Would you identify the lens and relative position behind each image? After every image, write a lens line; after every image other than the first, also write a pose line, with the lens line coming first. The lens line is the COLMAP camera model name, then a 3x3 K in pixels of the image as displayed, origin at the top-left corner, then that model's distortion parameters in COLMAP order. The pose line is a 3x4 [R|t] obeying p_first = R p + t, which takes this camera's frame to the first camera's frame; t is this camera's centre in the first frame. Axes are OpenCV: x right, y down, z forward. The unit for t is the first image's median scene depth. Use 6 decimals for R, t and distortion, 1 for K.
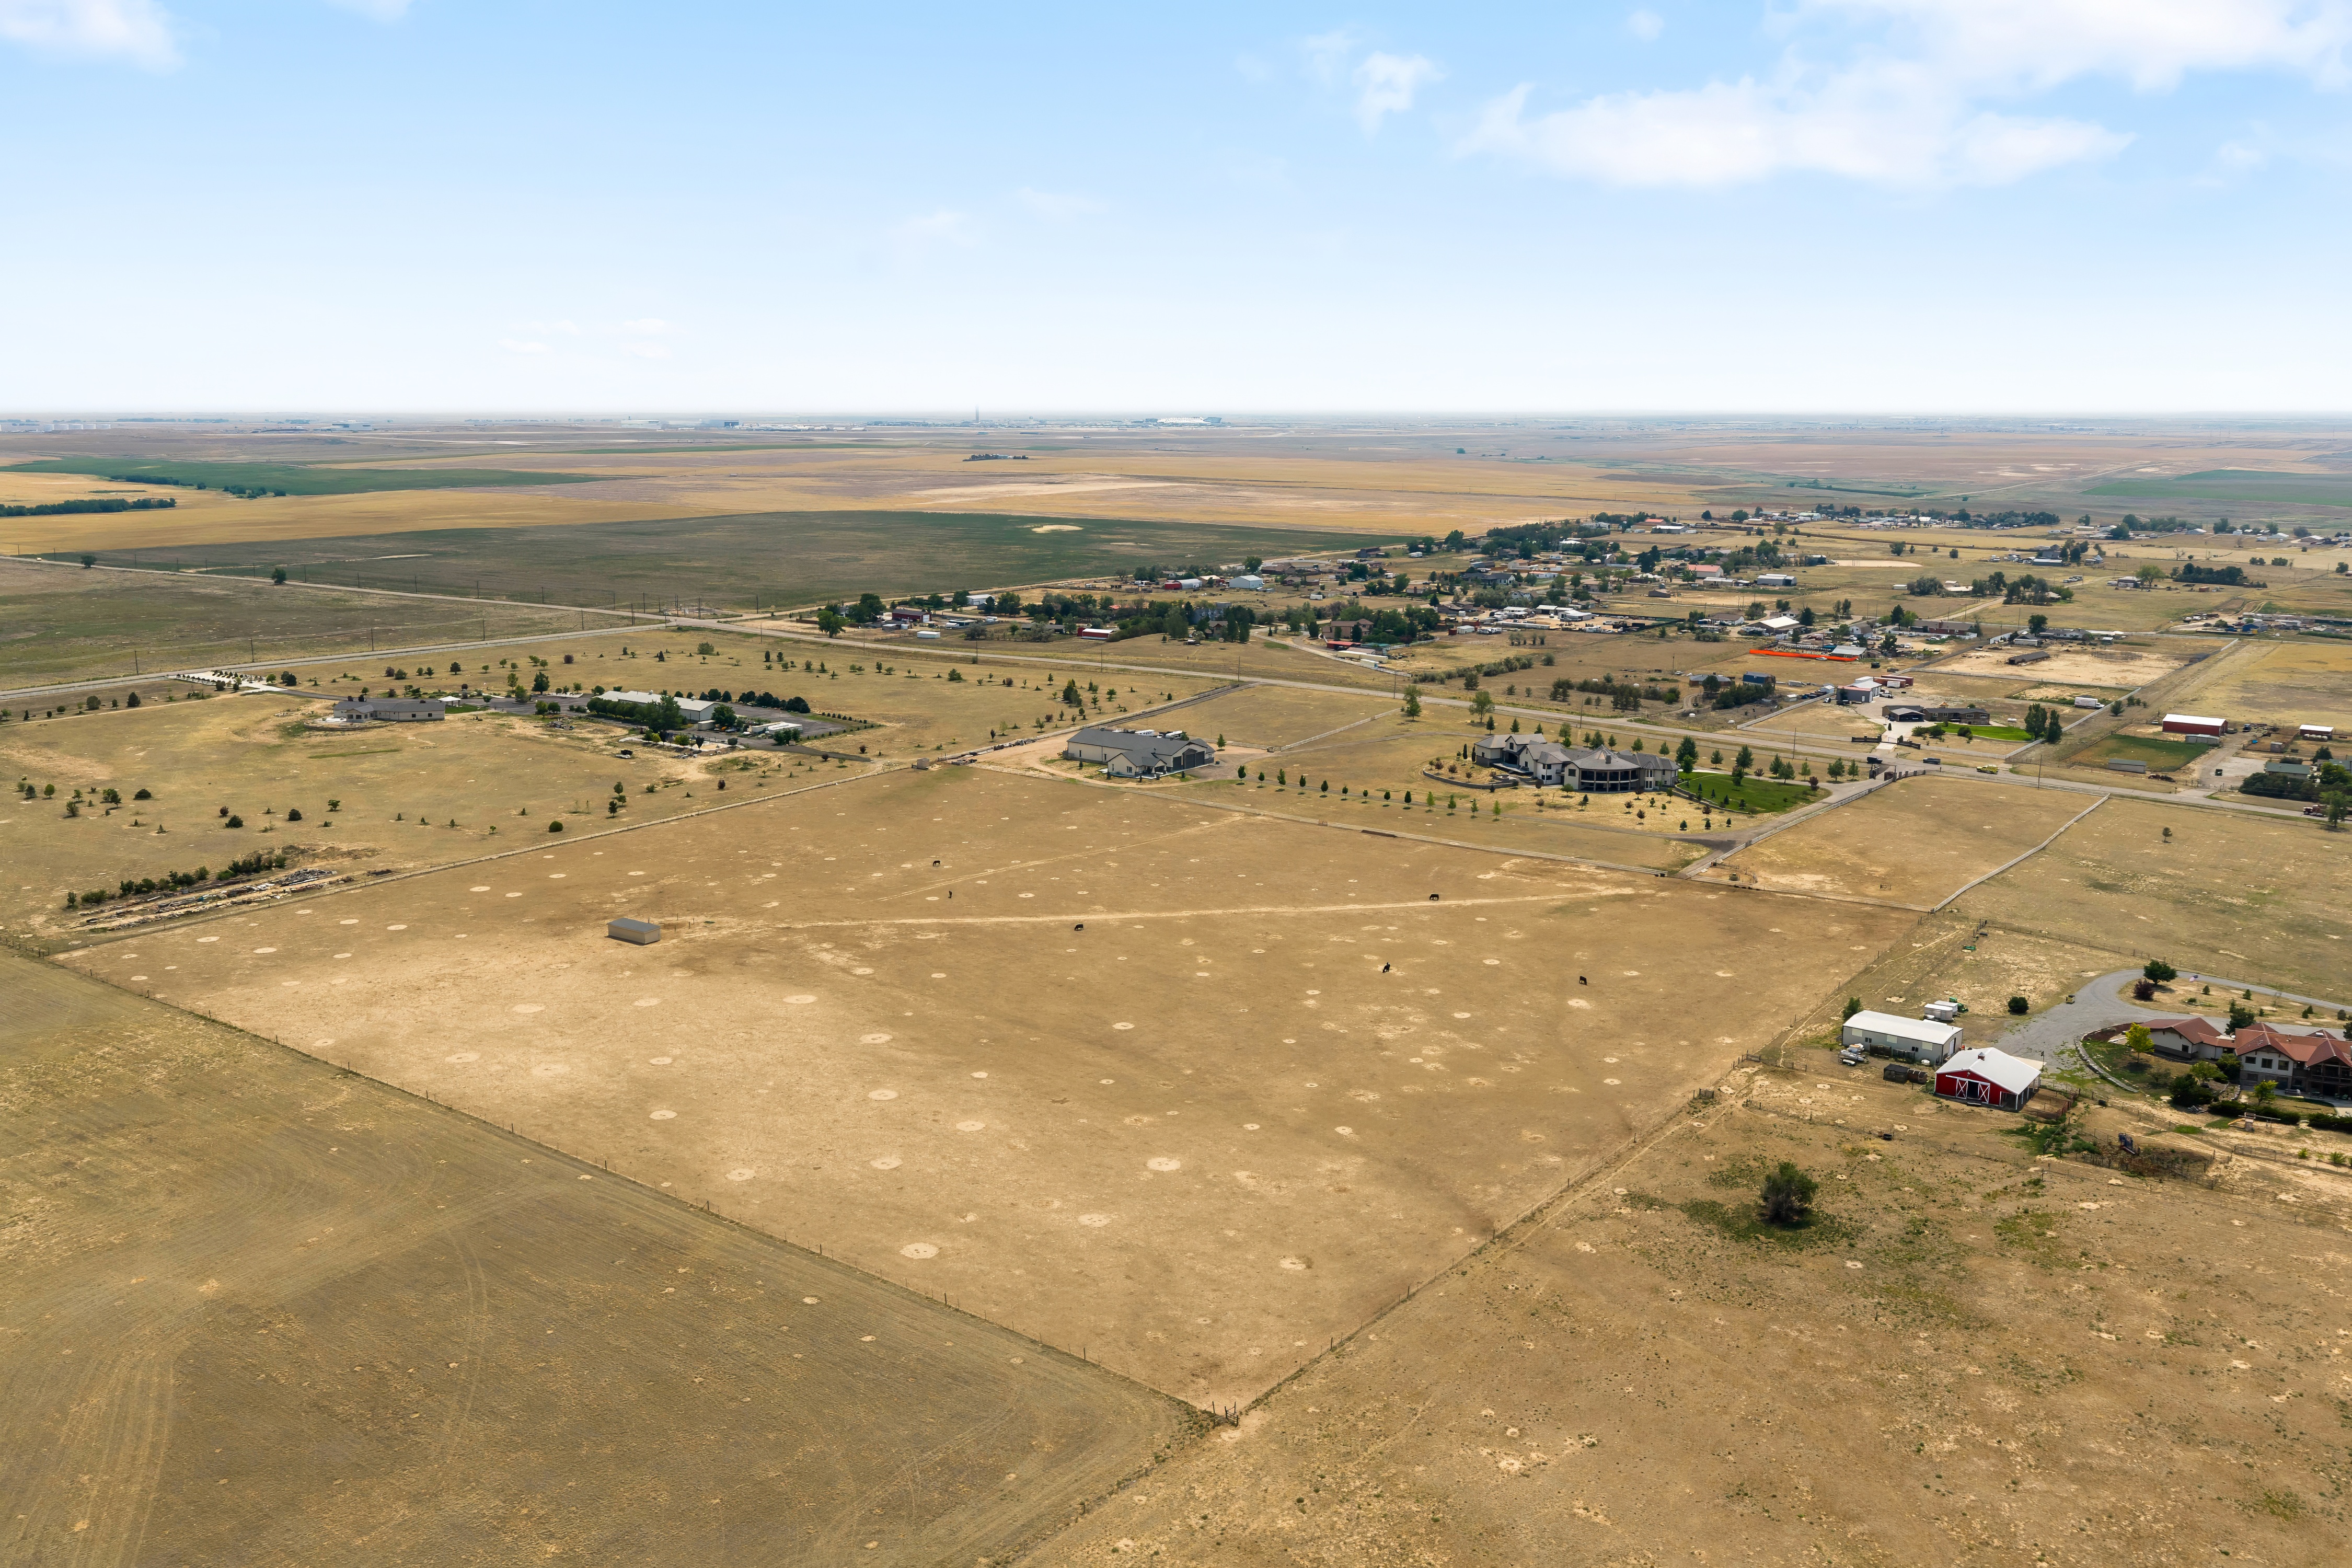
lens RADIAL K [[1913.9, 0, 1156.6], [0, 1913.9, 783.9], [0, 0, 1]] dist [0.031486, -0.053676]
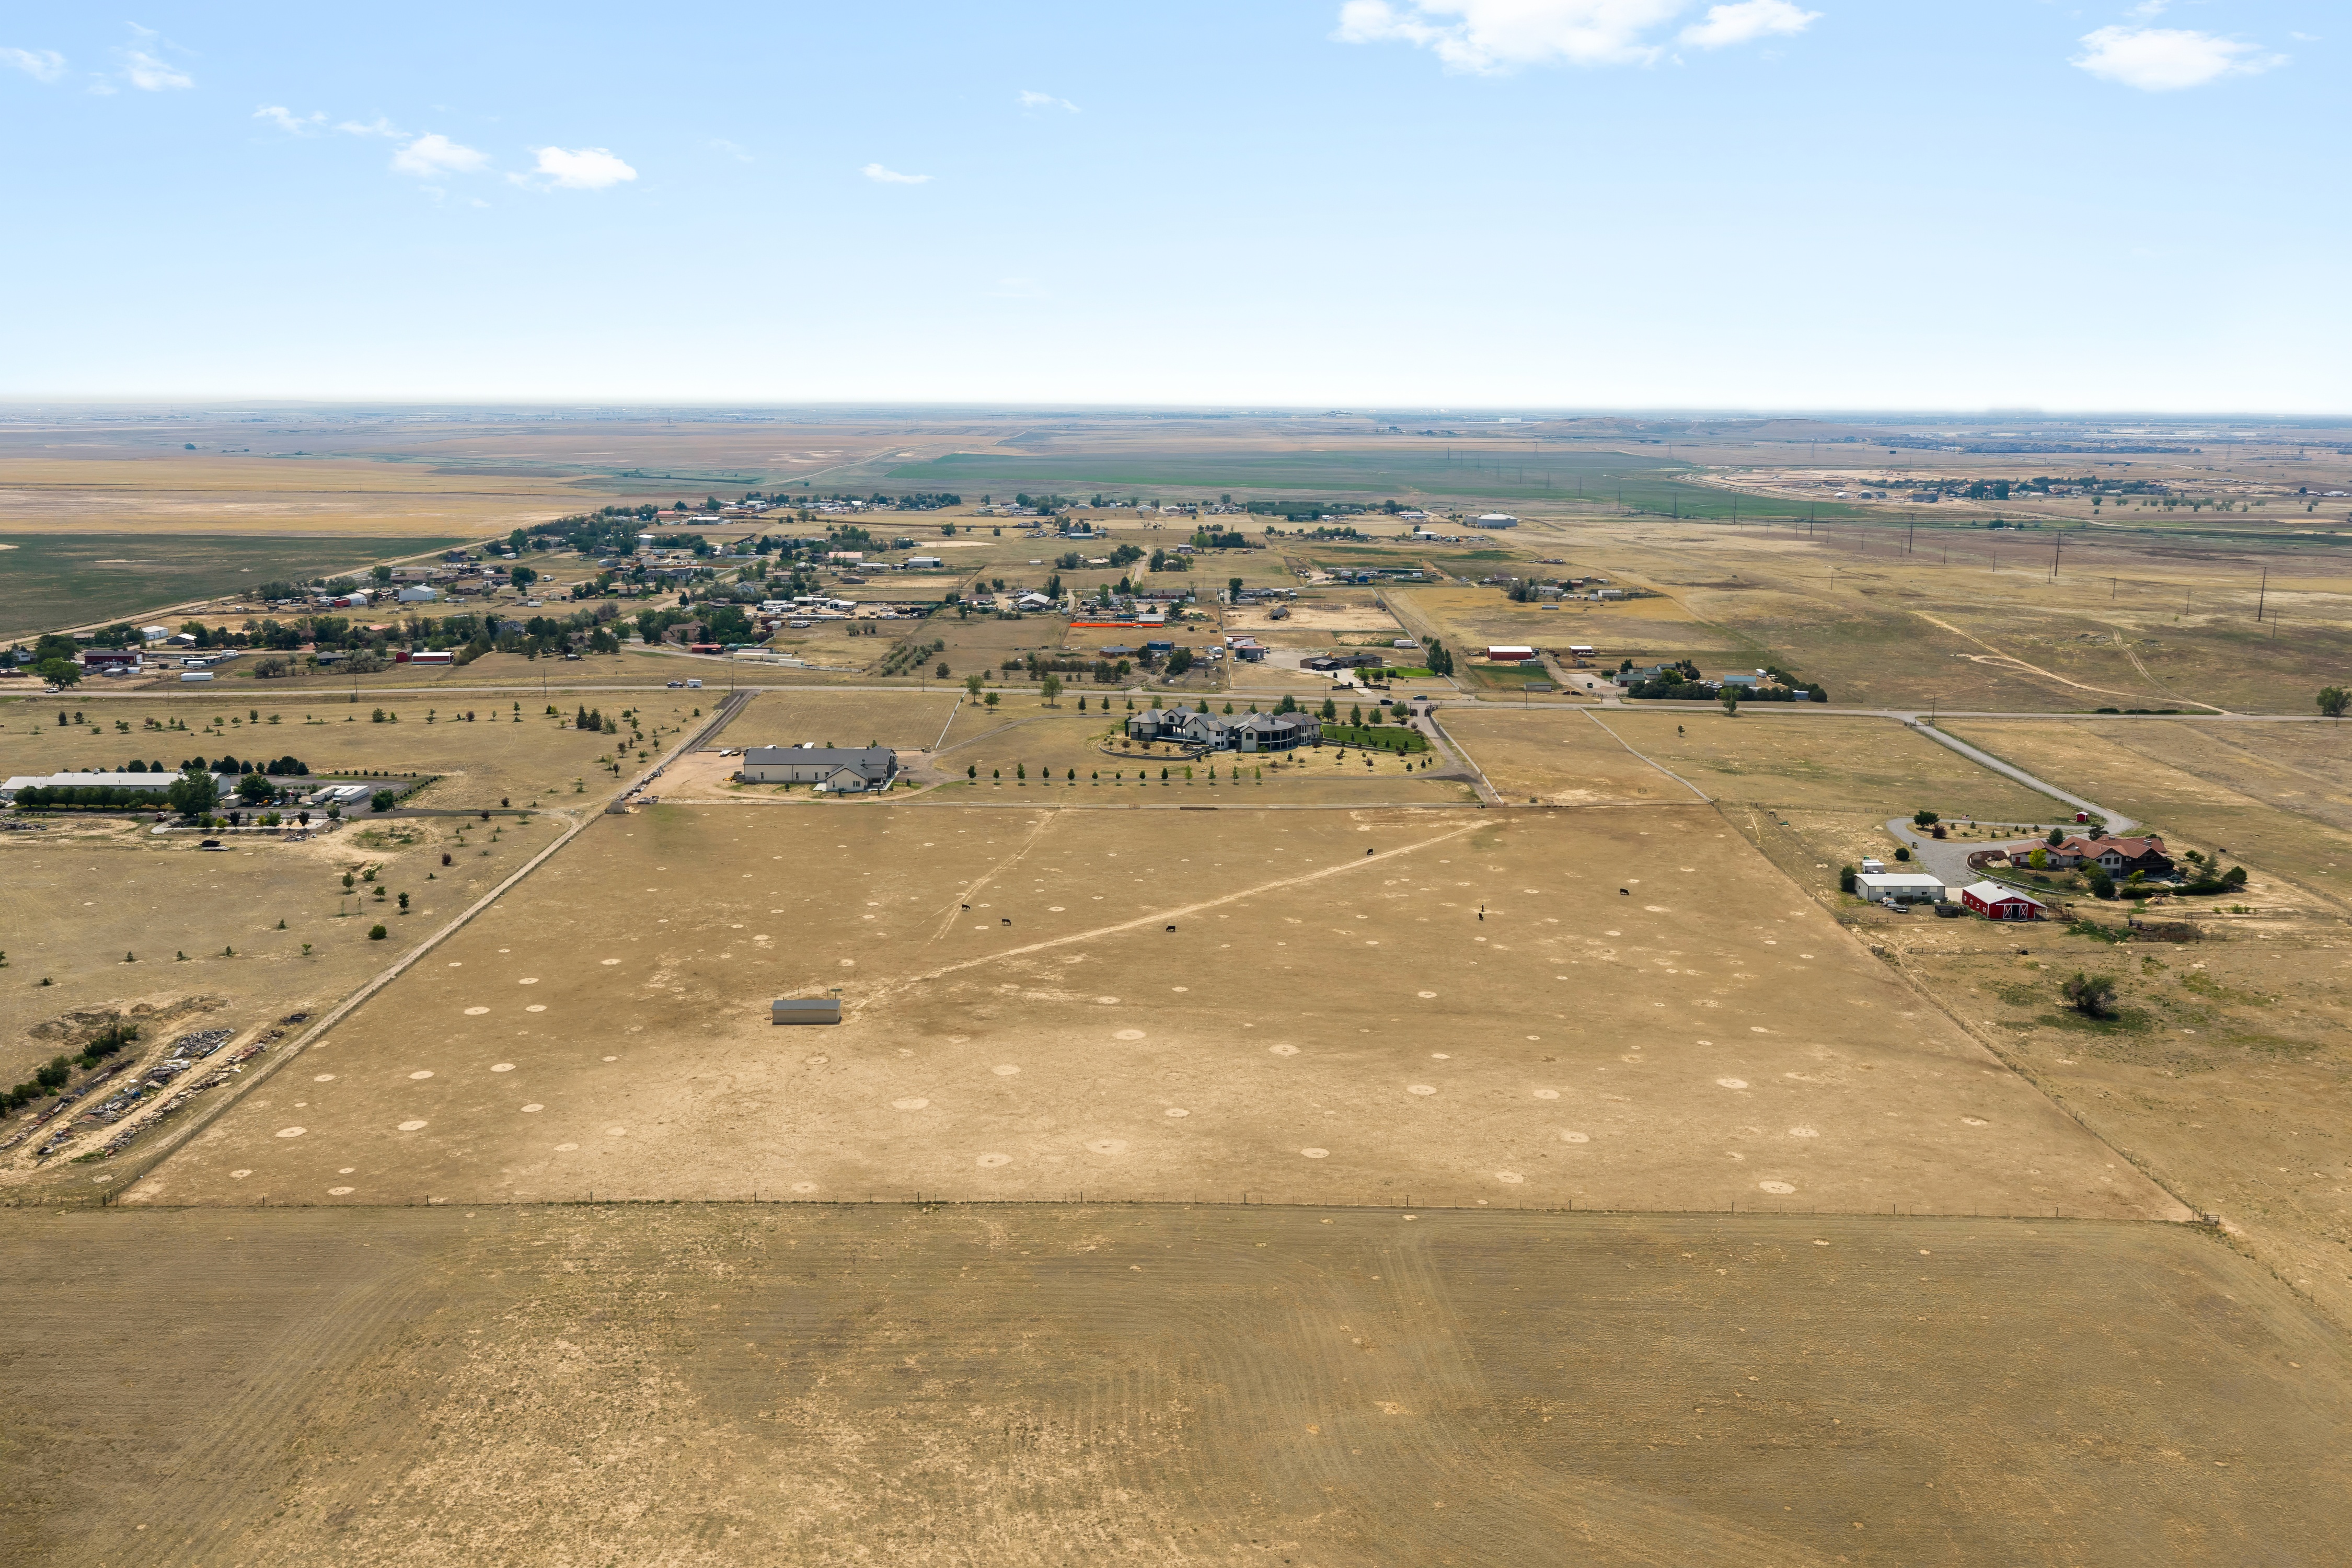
lens RADIAL K [[1913.9, 0, 1156.6], [0, 1913.9, 783.9], [0, 0, 1]] dist [0.031486, -0.053676]
pose [[0.799350, -0.120136, 0.588733, -0.754608], [0.117483, 0.992146, 0.042944, -0.051116], [-0.589268, 0.034839, 0.807186, 0.244632]]
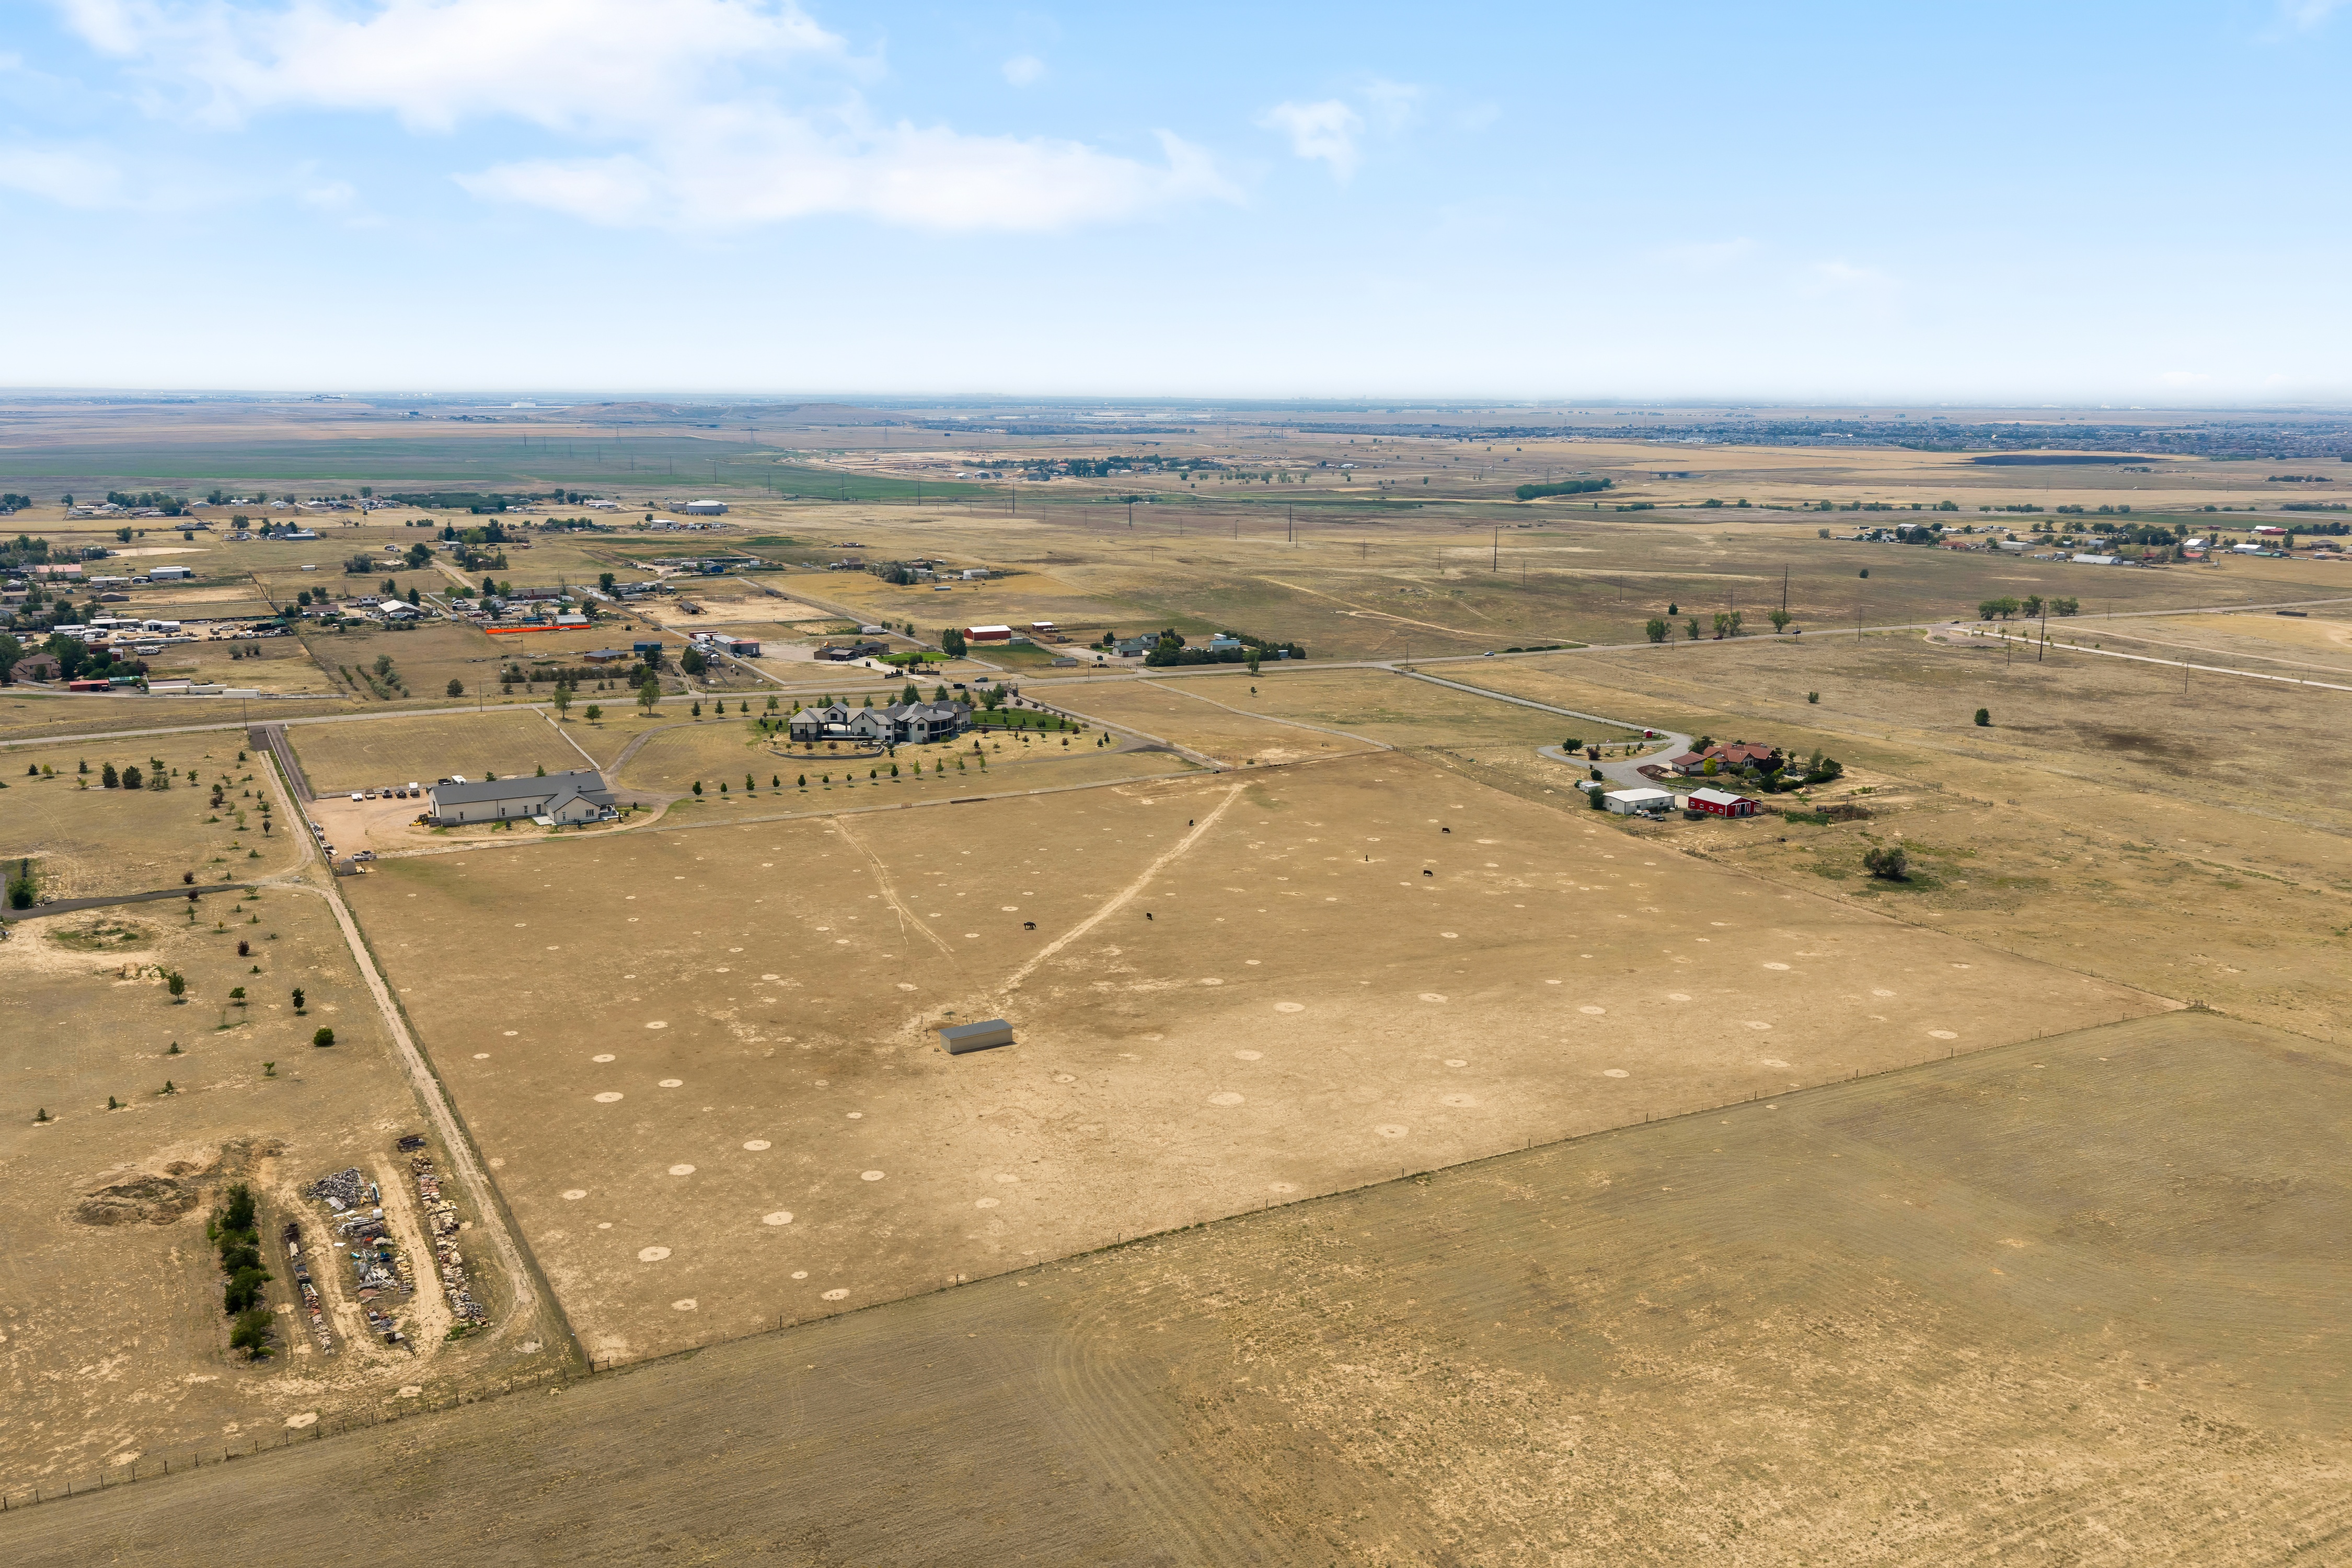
lens RADIAL K [[1913.9, 0, 1156.6], [0, 1913.9, 783.9], [0, 0, 1]] dist [0.031486, -0.053676]
pose [[0.415062, -0.187256, 0.890314, -1.112600], [0.175366, 0.976705, 0.123670, -0.135932], [-0.892732, 0.104800, 0.438232, 0.662410]]
